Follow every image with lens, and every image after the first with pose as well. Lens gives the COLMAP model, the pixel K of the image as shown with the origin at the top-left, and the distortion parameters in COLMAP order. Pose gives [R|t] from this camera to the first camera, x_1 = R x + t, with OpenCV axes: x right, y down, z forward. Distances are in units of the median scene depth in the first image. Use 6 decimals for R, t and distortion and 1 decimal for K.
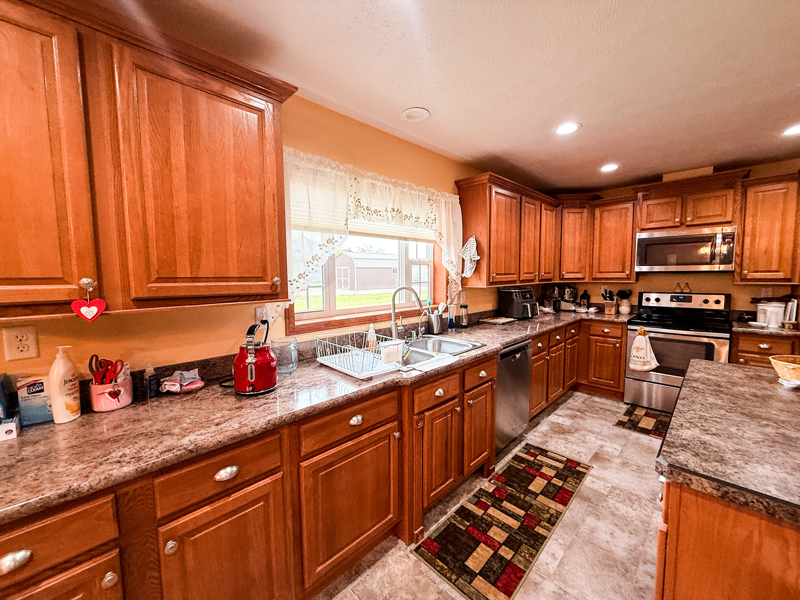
lens RADIAL K [[318.8, 0, 397.7], [0, 318.8, 300.1], [0, 0, 1]] dist [-0.001244, 0.000344]
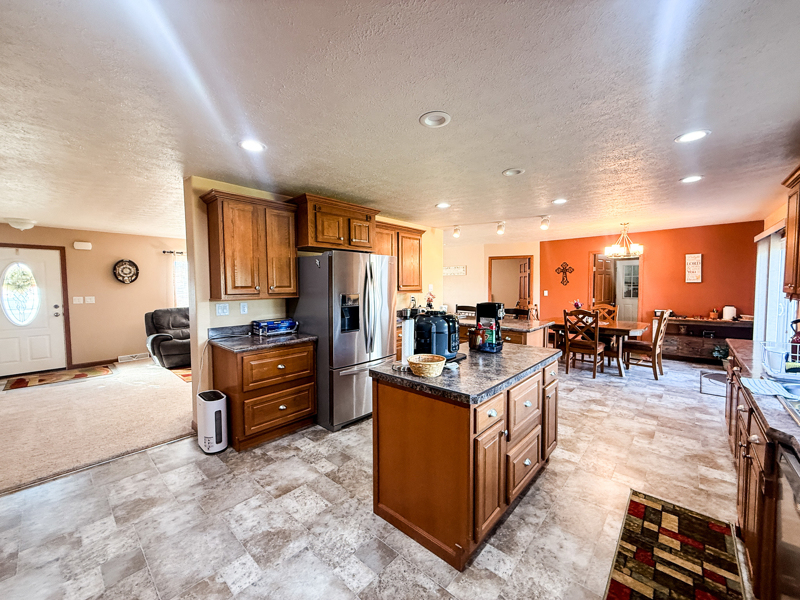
lens RADIAL K [[318.8, 0, 397.7], [0, 318.8, 300.1], [0, 0, 1]] dist [-0.001244, 0.000344]
pose [[-0.998614, 0.019014, -0.049078, 0.770359], [0.012243, 0.990804, 0.134747, -0.112567], [0.051188, 0.133959, -0.989664, 1.177837]]
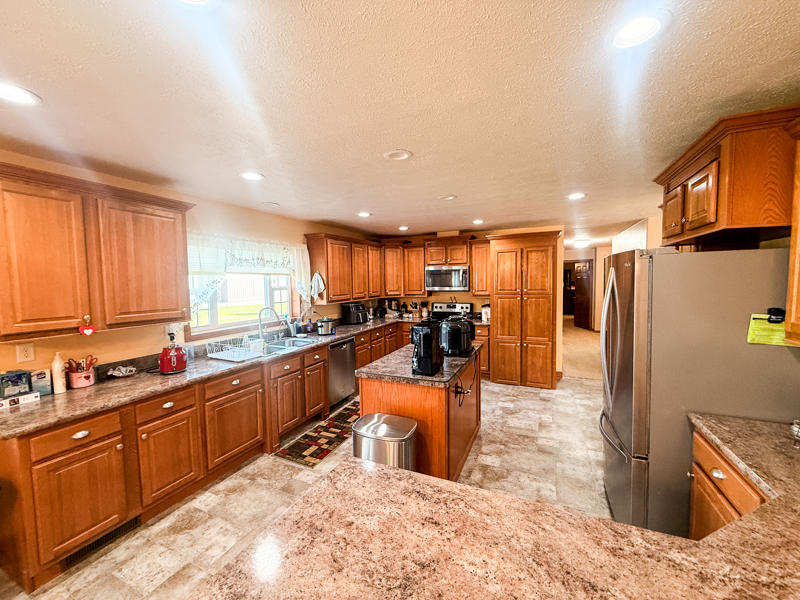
lens RADIAL K [[318.8, 0, 397.7], [0, 318.8, 300.1], [0, 0, 1]] dist [-0.001244, 0.000344]
pose [[0.936808, -0.027808, 0.348738, 0.062717], [0.036731, 0.999145, -0.019000, -0.019673], [-0.347911, 0.030609, 0.937028, -0.575871]]
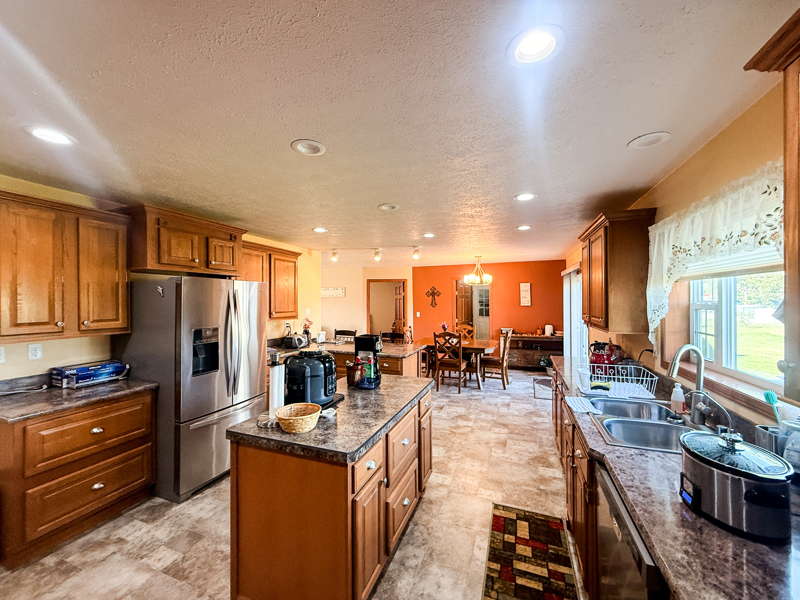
lens RADIAL K [[318.8, 0, 397.7], [0, 318.8, 300.1], [0, 0, 1]] dist [-0.001244, 0.000344]
pose [[-0.911985, 0.013061, -0.410015, 0.751513], [-0.021946, 0.996508, 0.080557, -0.155051], [0.409635, 0.082465, -0.908514, 1.128868]]
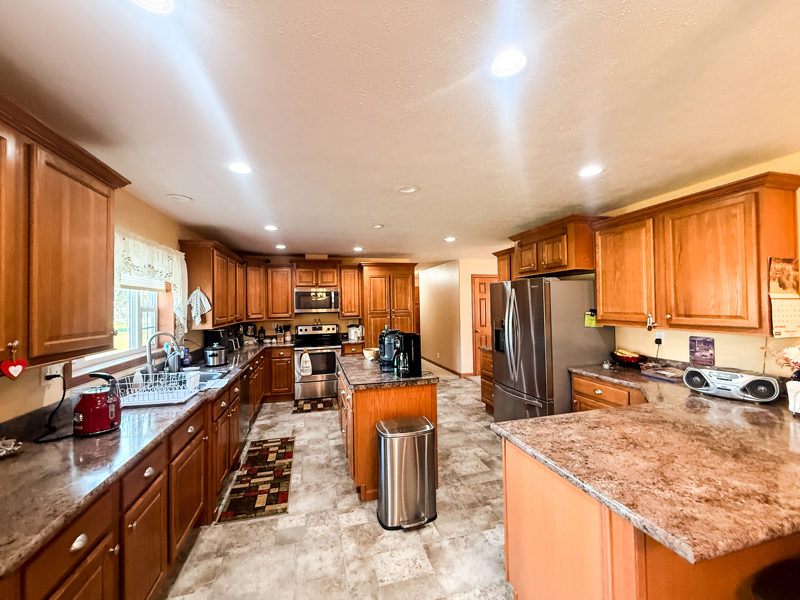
lens RADIAL K [[325.0, 0, 397.7], [0, 325.0, 300.2], [0, 0, 1]] dist [-0.000959, 0.000052]
pose [[0.500099, 0.013346, 0.865866, -0.469023], [0.084822, 0.994318, -0.064317, -0.007832], [-0.861804, 0.105609, 0.496125, -0.276860]]
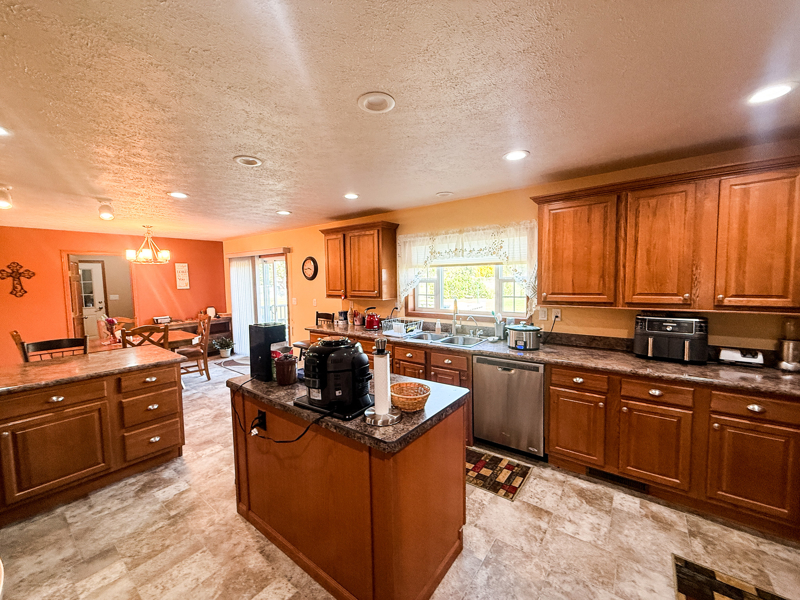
lens RADIAL K [[318.8, 0, 397.7], [0, 318.8, 300.1], [0, 0, 1]] dist [-0.001244, 0.000344]
pose [[0.133654, 0.073929, -0.988267, 1.240712], [-0.067074, 0.995602, 0.065406, -0.096308], [0.988756, 0.057545, 0.138025, 0.417605]]
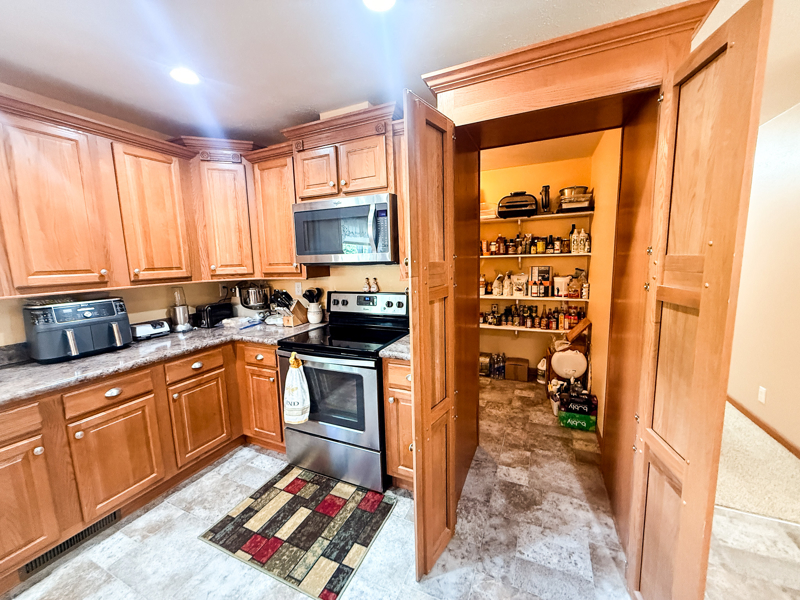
lens RADIAL K [[318.8, 0, 397.7], [0, 318.8, 300.1], [0, 0, 1]] dist [-0.001244, 0.000344]
pose [[0.936076, -0.062543, 0.346195, 0.890874], [0.047843, 0.997559, 0.050856, -0.047741], [-0.348531, -0.031042, 0.936783, 0.392878]]
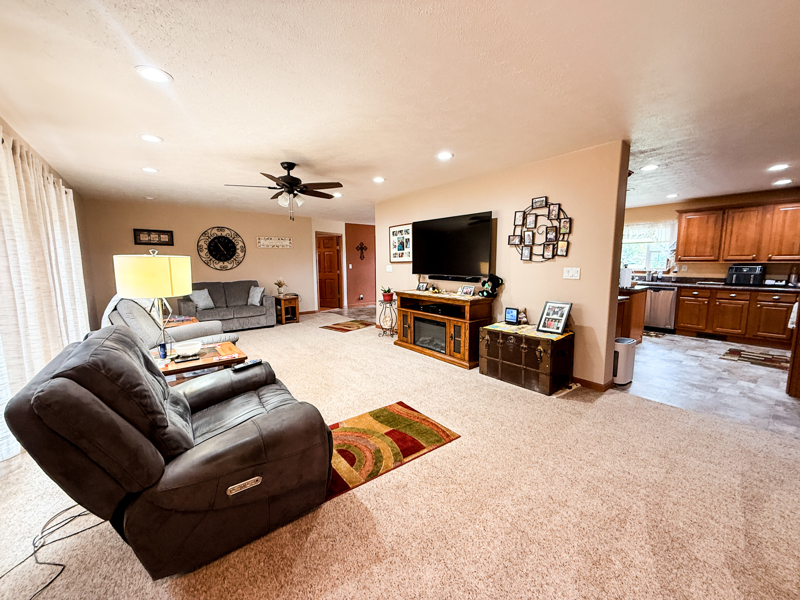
lens RADIAL K [[318.8, 0, 397.7], [0, 318.8, 300.1], [0, 0, 1]] dist [-0.001244, 0.000344]
pose [[-0.118241, 0.129464, -0.984509, 2.651731], [-0.078010, 0.987189, 0.139186, 0.056241], [0.989916, 0.093259, -0.106627, -0.588847]]
